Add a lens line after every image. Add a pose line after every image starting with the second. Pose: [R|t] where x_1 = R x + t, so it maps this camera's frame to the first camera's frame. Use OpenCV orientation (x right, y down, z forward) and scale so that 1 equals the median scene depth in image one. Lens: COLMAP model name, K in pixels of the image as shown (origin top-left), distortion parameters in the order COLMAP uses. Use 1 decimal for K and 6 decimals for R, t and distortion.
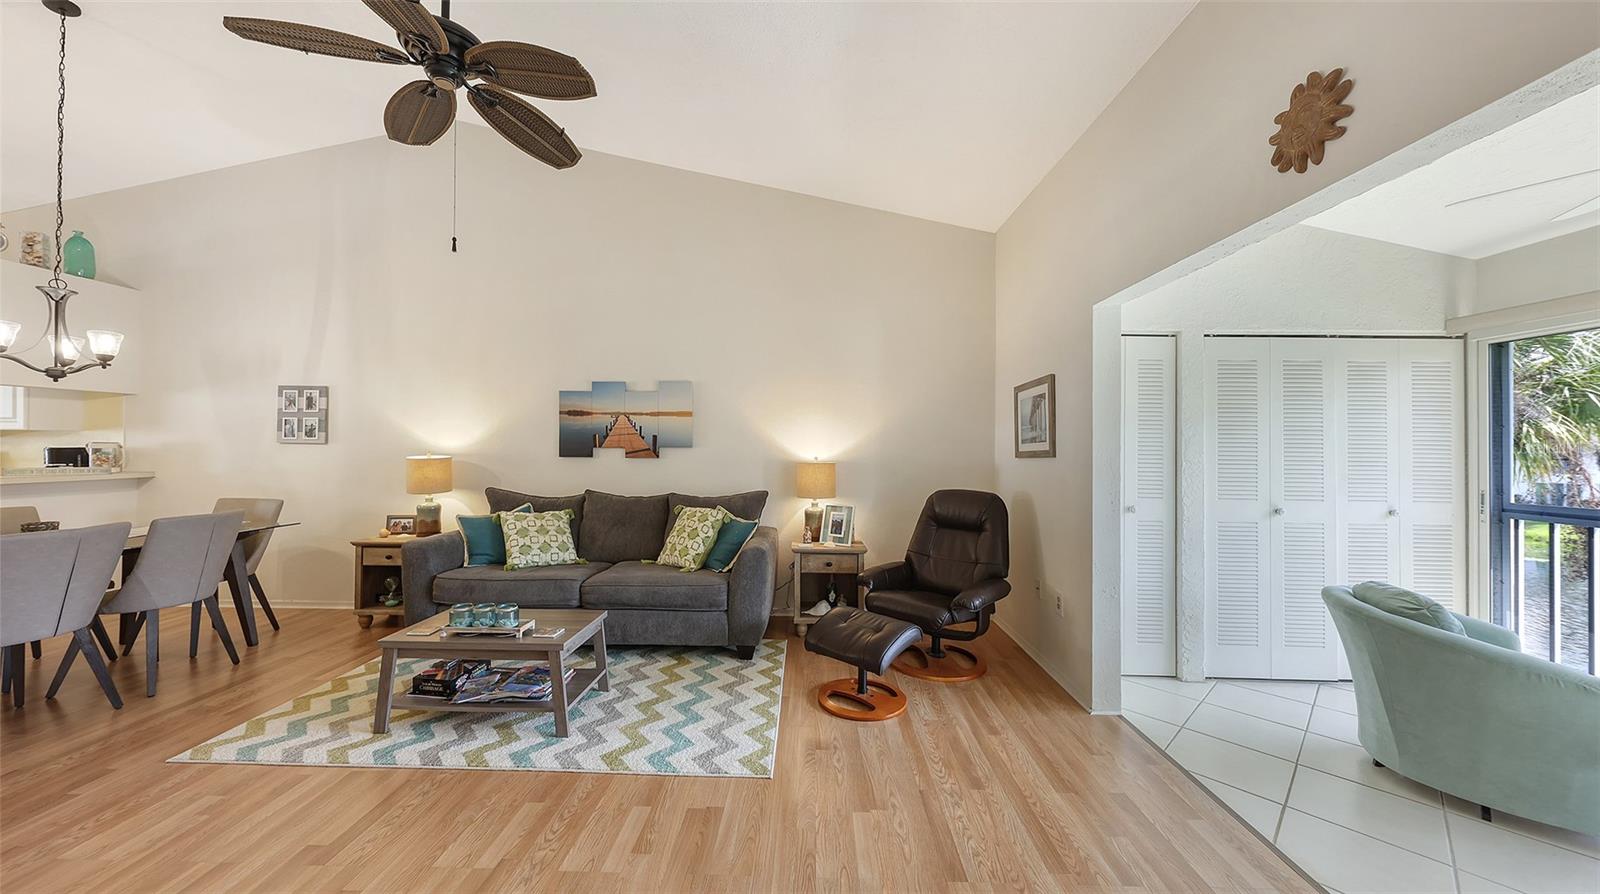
lens RADIAL K [[553.3, 0, 806.6], [0, 553.3, 444.4], [0, 0, 1]] dist [0.002916, -0.000880]
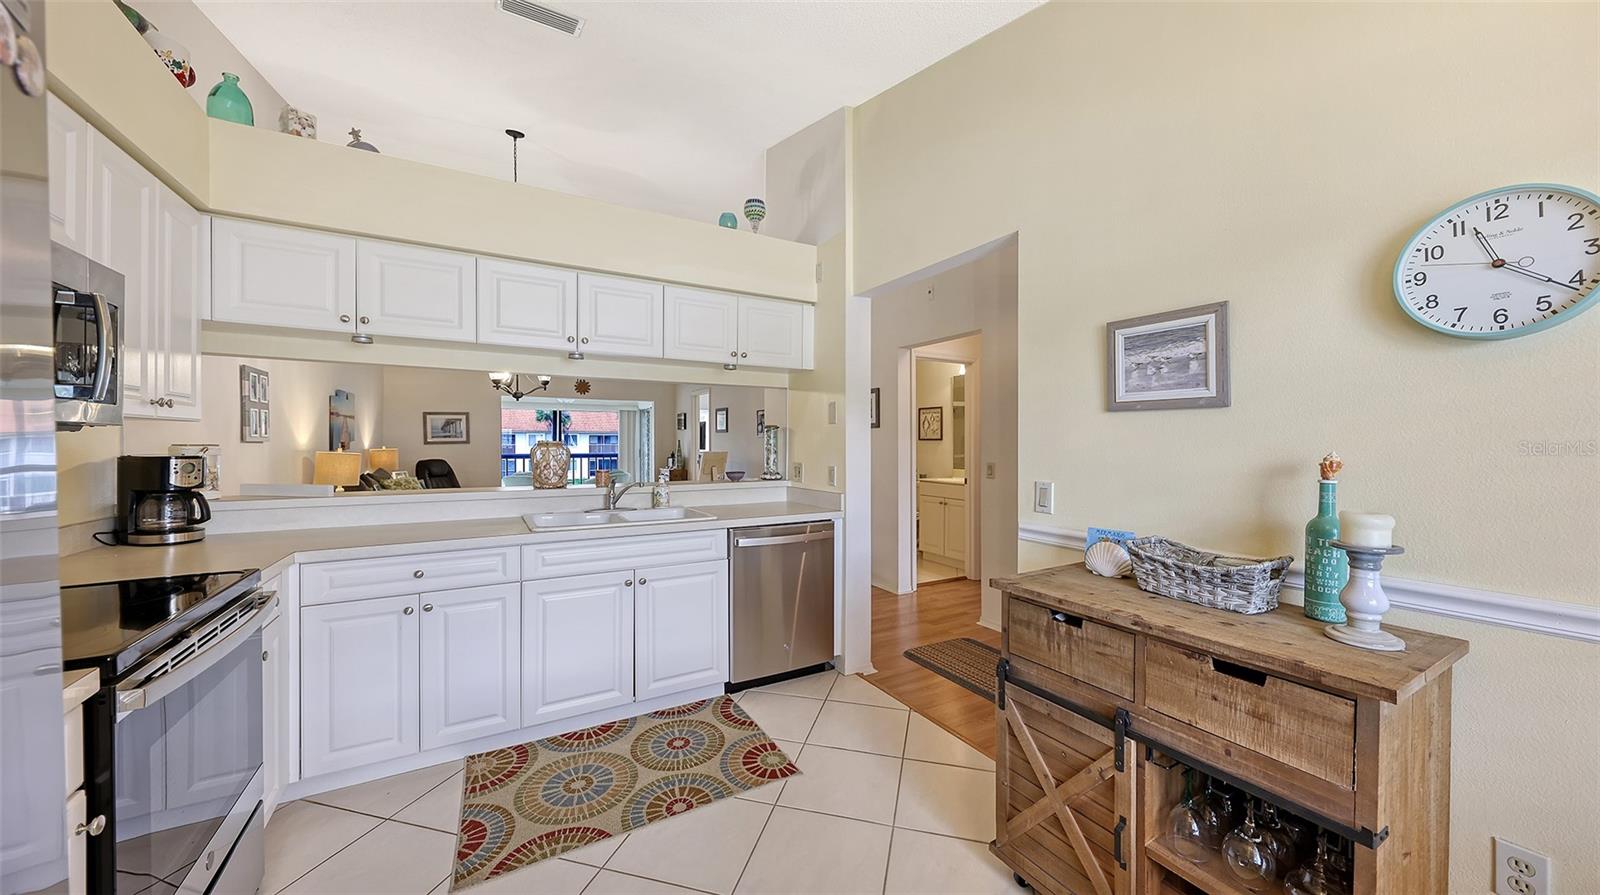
lens RADIAL K [[553.3, 0, 810.7], [0, 553.3, 448.1], [0, 0, 1]] dist [0.002916, -0.000880]
pose [[-0.530039, -0.022481, 0.847675, -2.303115], [-0.013773, 0.999745, 0.017902, -0.020851], [-0.847861, -0.002186, -0.530214, 0.865796]]
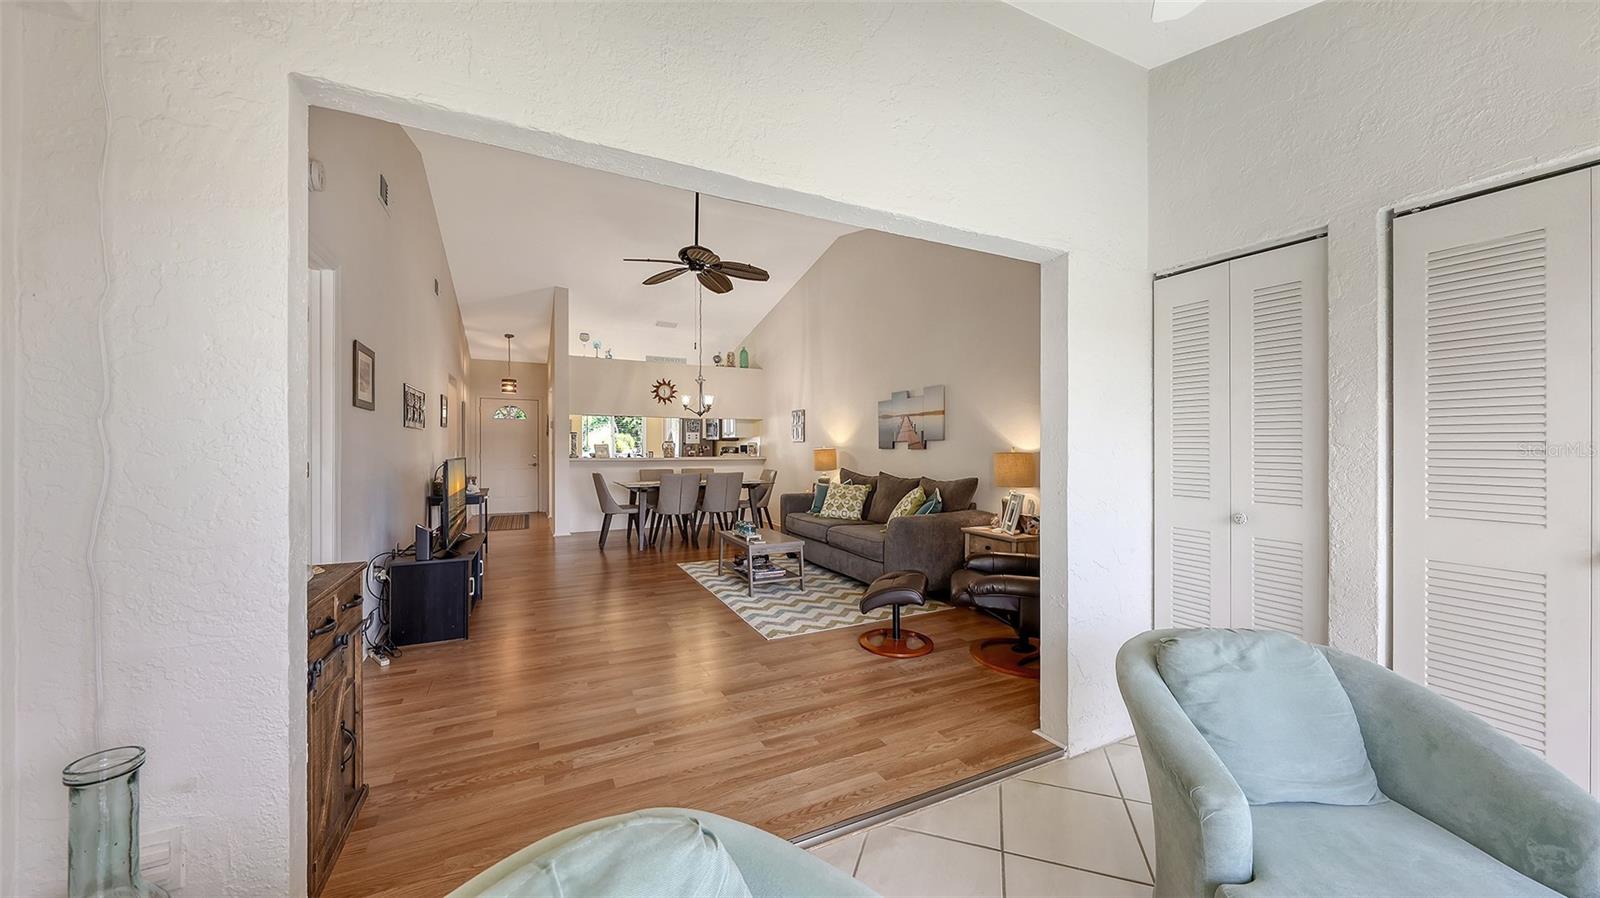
lens RADIAL K [[553.3, 0, 797.3], [0, 553.3, 448.5], [0, 0, 1]] dist [0.002916, -0.000880]
pose [[0.456601, -0.004478, -0.889661, 0.813804], [0.005880, 0.999981, -0.002016, 0.027491], [0.889652, -0.004311, 0.456618, 0.196011]]
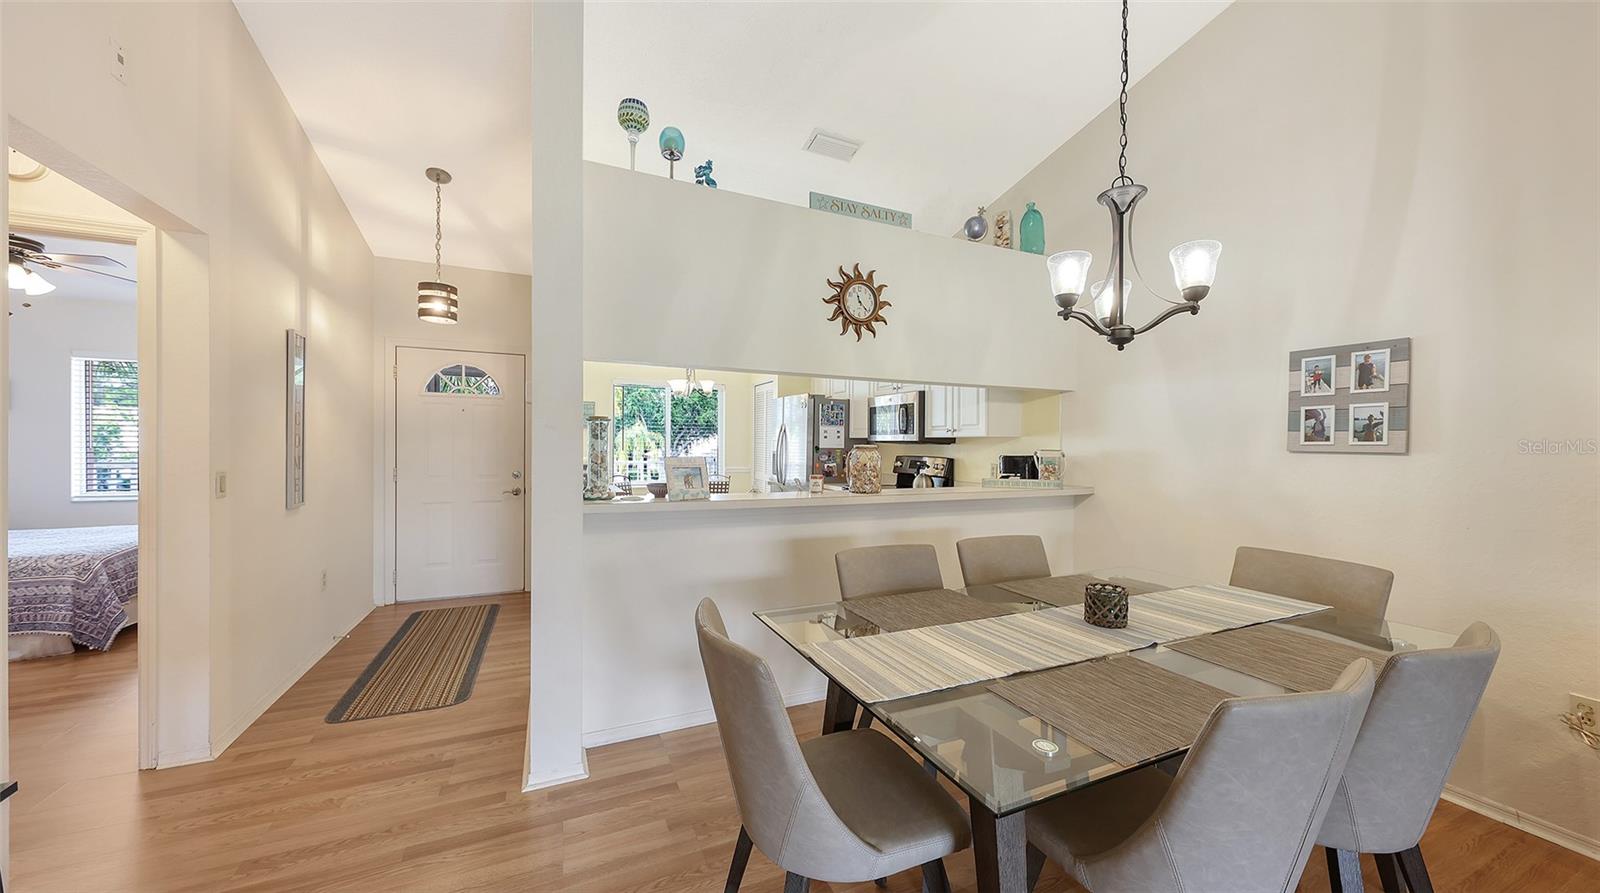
lens RADIAL K [[554.4, 0, 793.9], [0, 554.4, 455.0], [0, 0, 1]] dist [0.000127, -0.000600]
pose [[0.413918, 0.010565, -0.910253, -0.741241], [-0.001610, 0.999940, 0.010874, -0.005374], [0.910313, -0.003036, 0.413910, 0.338605]]
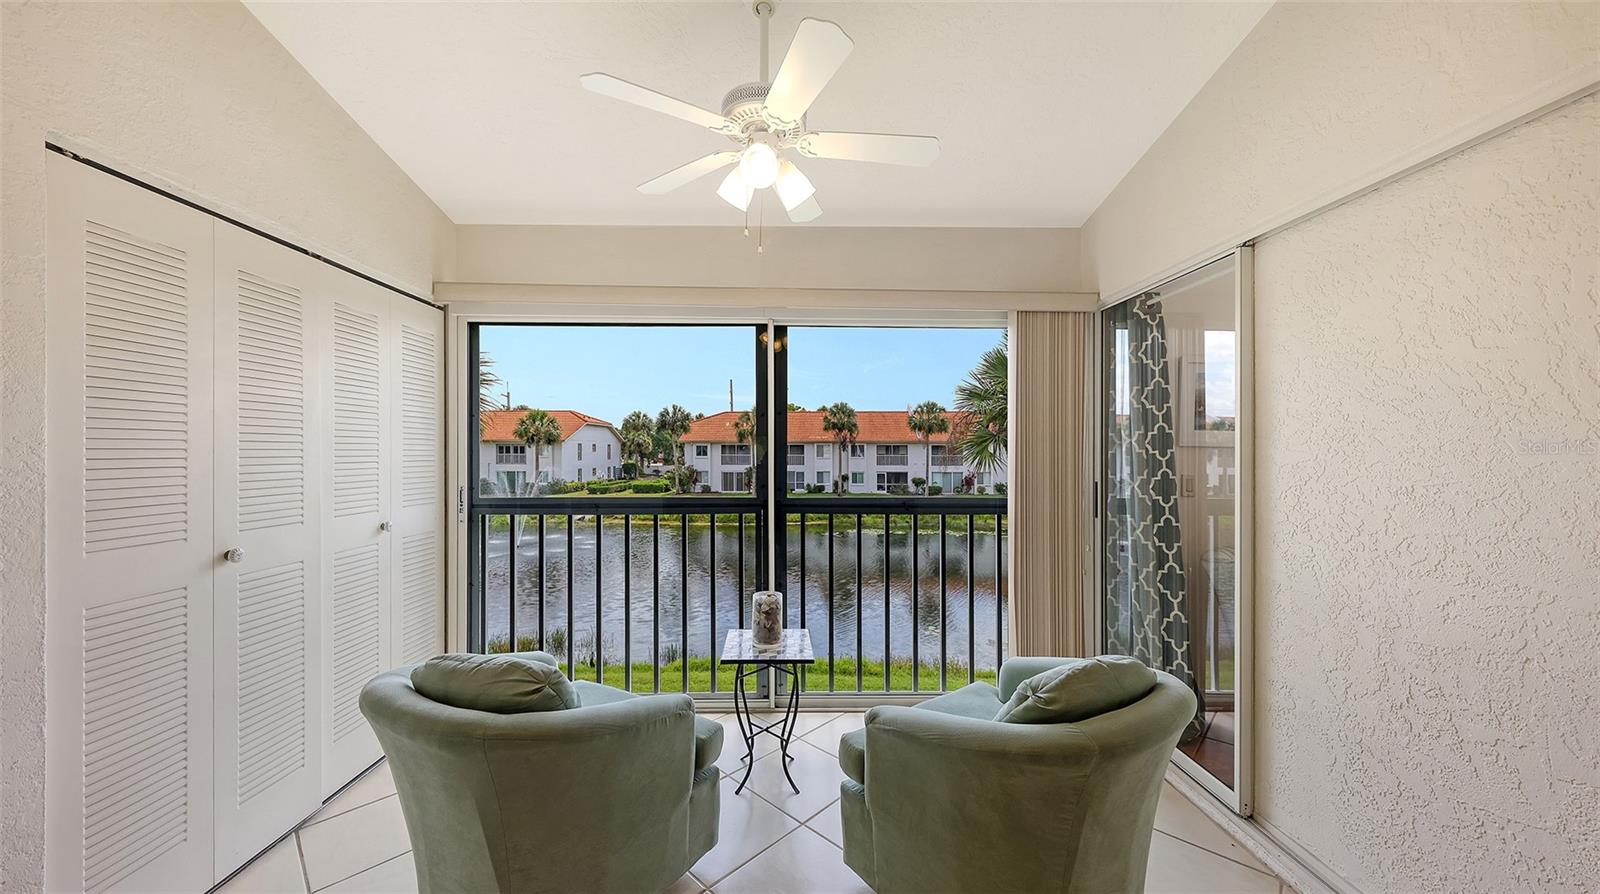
lens RADIAL K [[553.3, 0, 798.1], [0, 553.3, 447.2], [0, 0, 1]] dist [0.002916, -0.000880]
pose [[-0.038275, -0.002817, 0.999263, 0.267084], [-0.009206, 0.999955, 0.002467, 0.011258], [-0.999225, -0.009105, -0.038299, 0.420272]]
